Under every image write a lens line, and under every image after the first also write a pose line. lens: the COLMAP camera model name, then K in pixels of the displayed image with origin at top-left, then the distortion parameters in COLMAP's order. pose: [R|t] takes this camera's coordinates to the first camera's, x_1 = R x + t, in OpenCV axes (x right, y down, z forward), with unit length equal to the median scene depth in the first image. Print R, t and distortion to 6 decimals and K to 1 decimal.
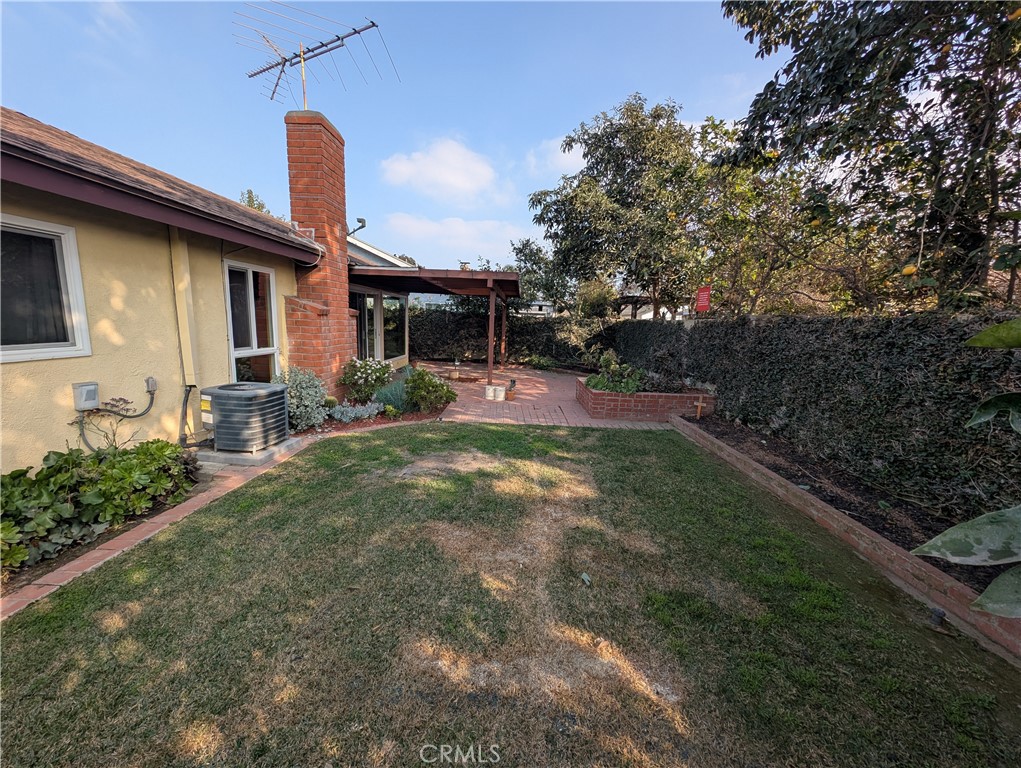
lens RADIAL K [[384.3, 0, 506.2], [0, 384.3, 384.9], [0, 0, 1]] dist [0.001868, -0.000127]
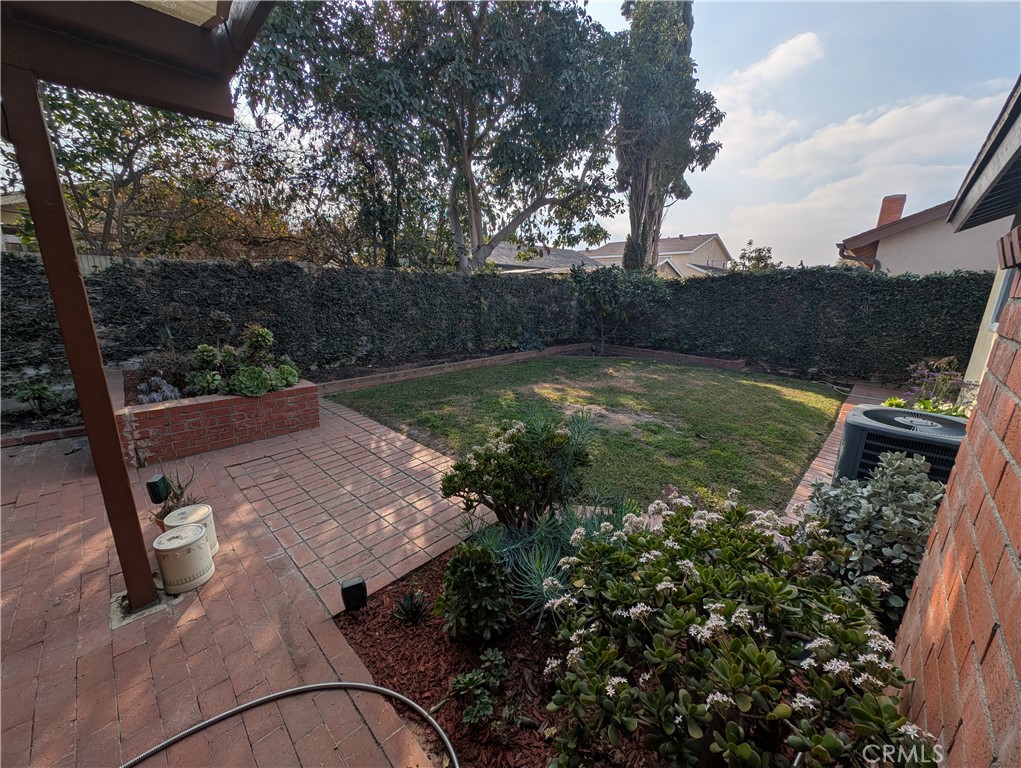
lens RADIAL K [[384.3, 0, 506.2], [0, 384.3, 384.9], [0, 0, 1]] dist [0.001868, -0.000127]
pose [[-0.736255, -0.213582, 0.642115, -0.599646], [0.065492, 0.921941, 0.381752, -0.298090], [-0.673528, 0.323120, -0.664796, 1.787832]]
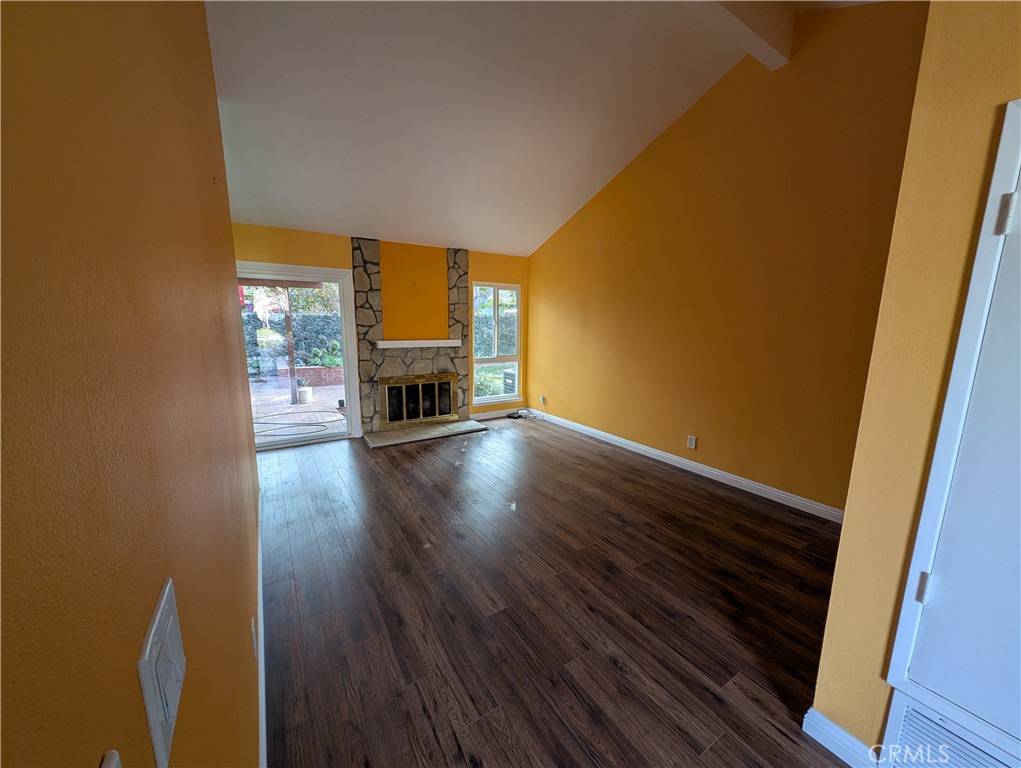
lens RADIAL K [[378.4, 0, 510.5], [0, 378.4, 384.0], [0, 0, 1]] dist [0.023294, -0.000014]
pose [[-0.580859, -0.177746, 0.794361, -1.804484], [0.104541, 0.951497, 0.289351, -0.401878], [-0.807263, 0.251115, -0.534104, 1.937443]]
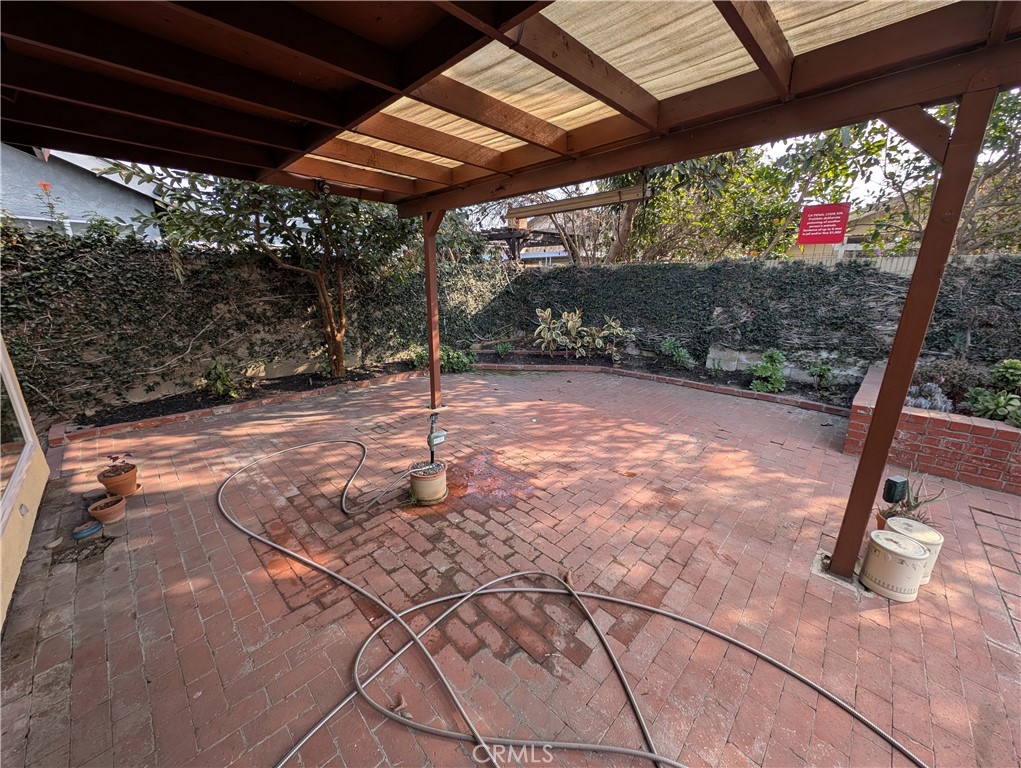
lens RADIAL K [[384.3, 0, 506.2], [0, 384.3, 384.9], [0, 0, 1]] dist [0.001868, -0.000127]
pose [[0.671962, -0.231703, 0.703406, -0.633684], [0.143929, 0.972546, 0.182862, -0.308969], [-0.726465, -0.021636, 0.686863, 1.824760]]
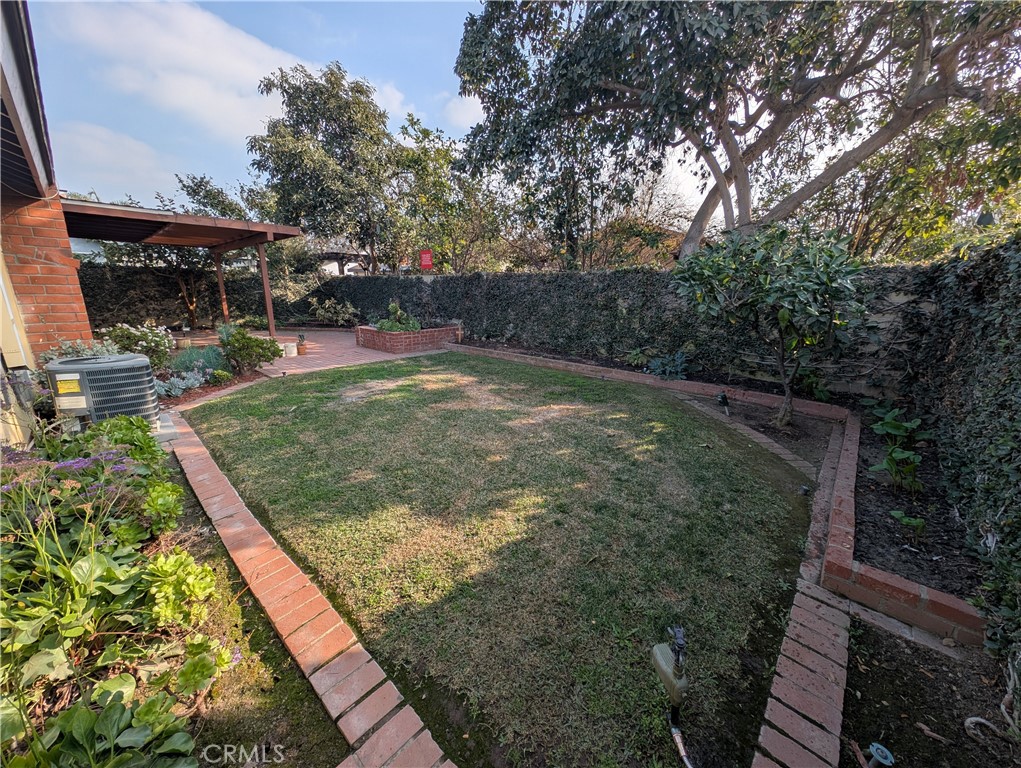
lens RADIAL K [[384.3, 0, 506.2], [0, 384.3, 384.9], [0, 0, 1]] dist [0.001868, -0.000127]
pose [[0.642508, -0.213137, 0.736040, -0.751239], [0.132697, 0.976974, 0.167069, 0.034660], [-0.754701, -0.009673, 0.655997, -0.181314]]
